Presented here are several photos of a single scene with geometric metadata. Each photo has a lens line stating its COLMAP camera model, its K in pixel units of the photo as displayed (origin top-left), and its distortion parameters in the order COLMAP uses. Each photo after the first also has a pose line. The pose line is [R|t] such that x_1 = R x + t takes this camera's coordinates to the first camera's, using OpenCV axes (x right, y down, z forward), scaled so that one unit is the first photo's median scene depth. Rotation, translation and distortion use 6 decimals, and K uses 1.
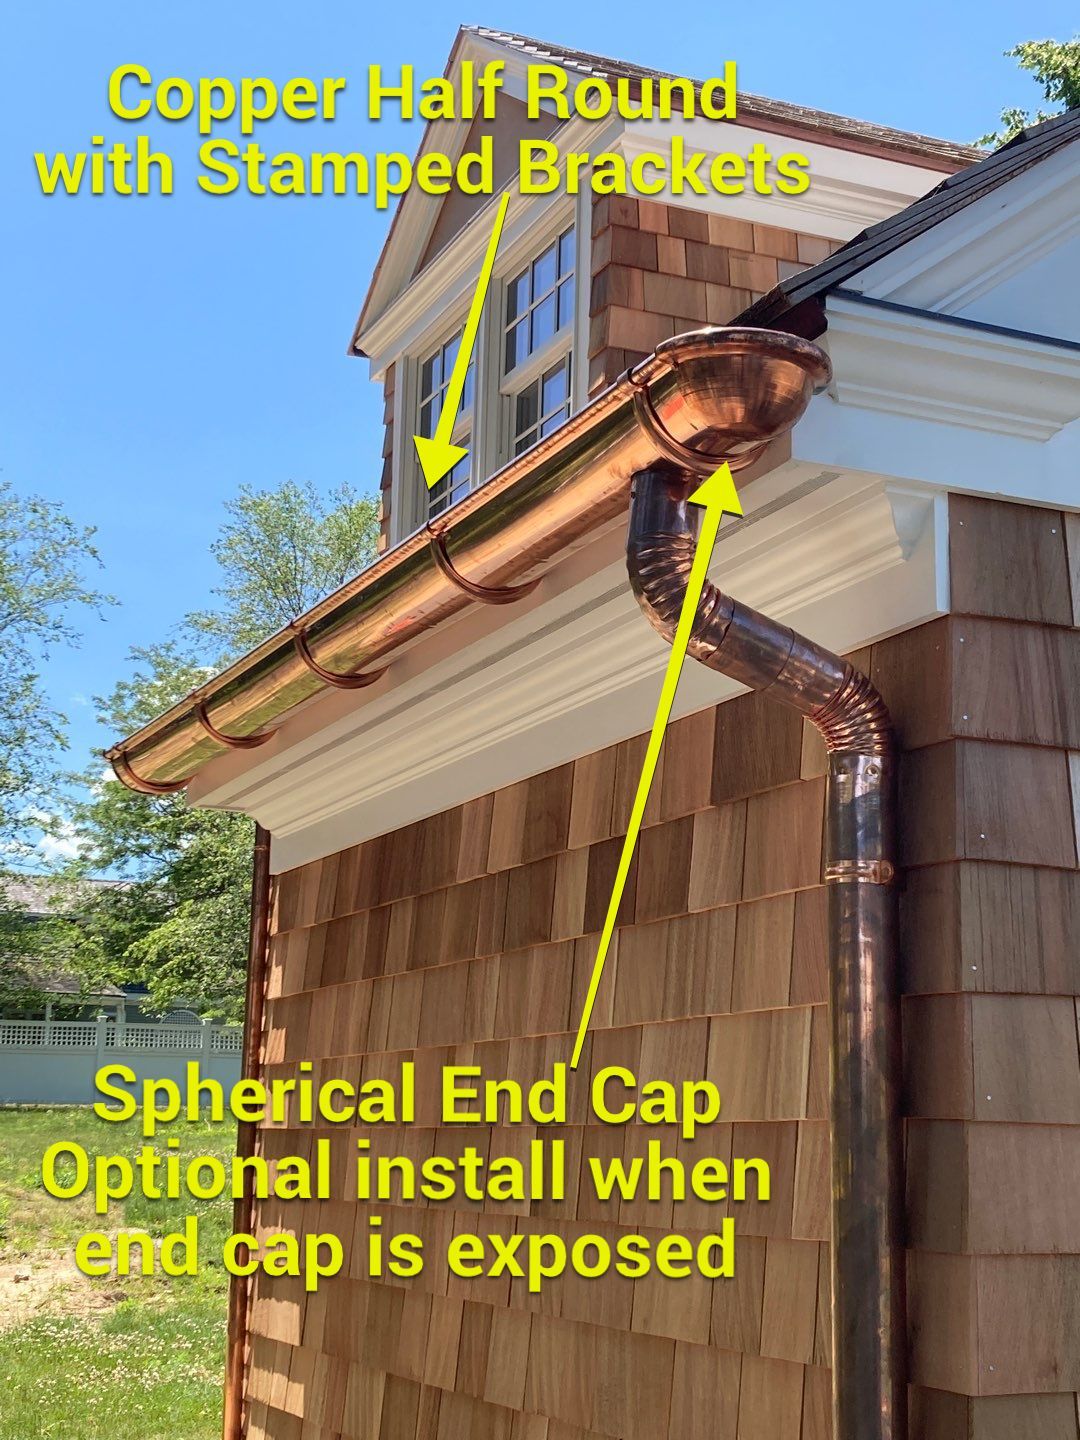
lens RADIAL K [[2073.2, 0, 566.1], [0, 2073.2, 682.7], [0, 0, 1]] dist [0.218588, -0.854155]
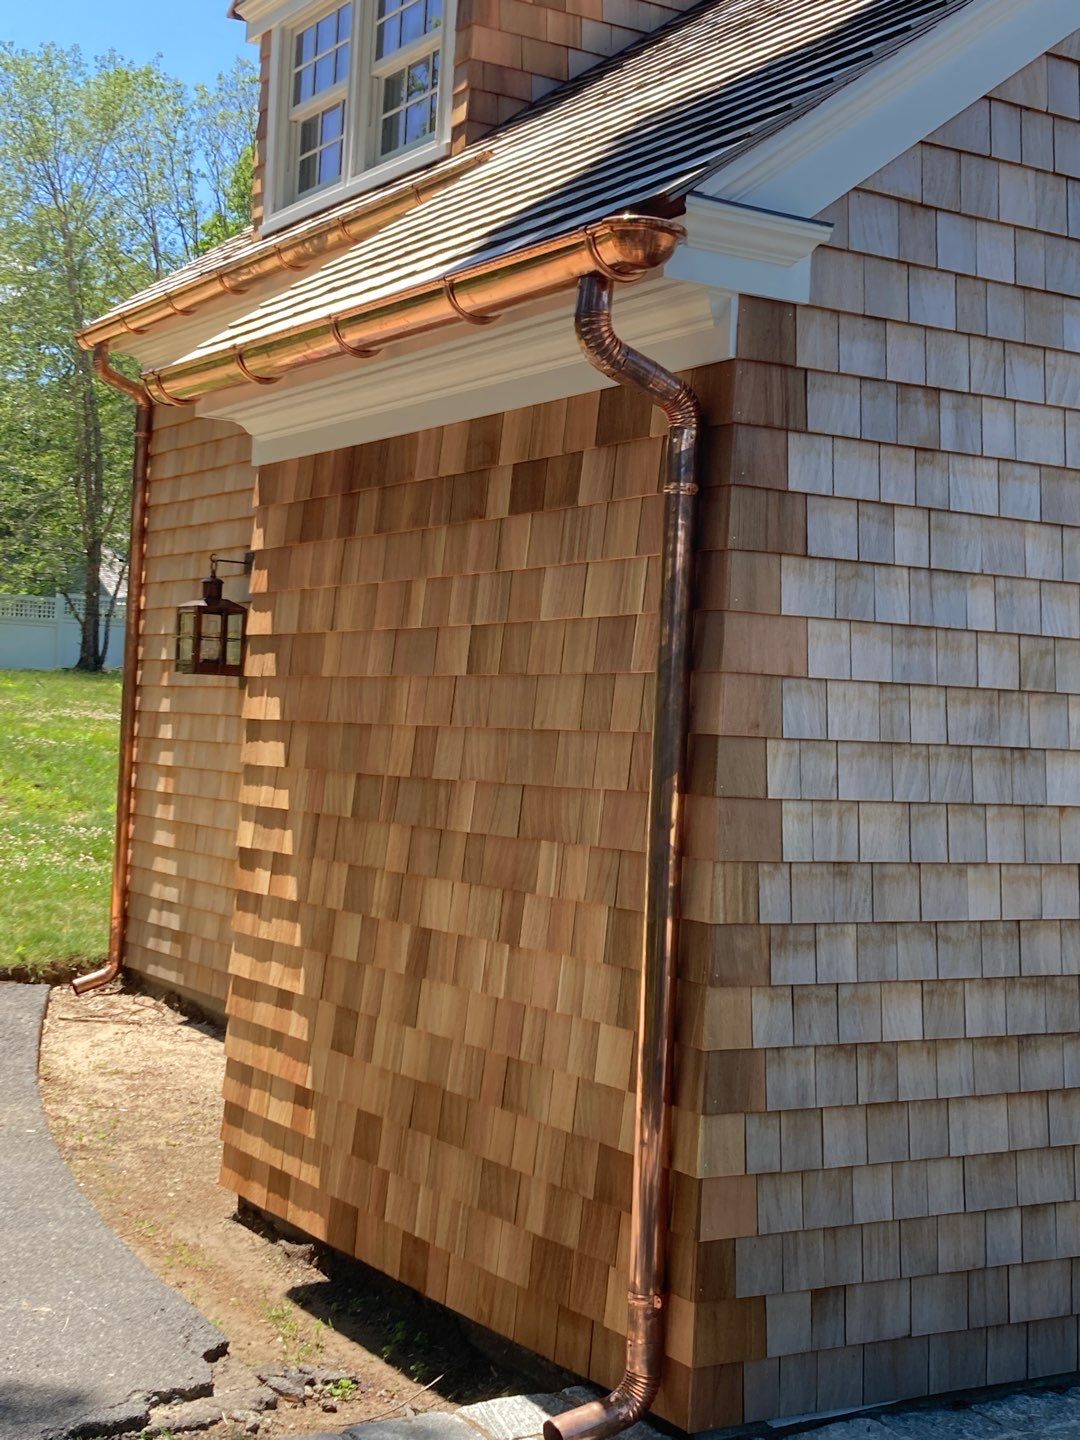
lens RADIAL K [[2073.2, 0, 566.1], [0, 2073.2, 682.7], [0, 0, 1]] dist [0.218588, -0.854155]
pose [[0.991004, 0.031047, 0.130182, -0.214659], [-0.055795, 0.980000, 0.191015, -0.097603], [-0.121648, -0.196560, 0.972916, -0.927028]]
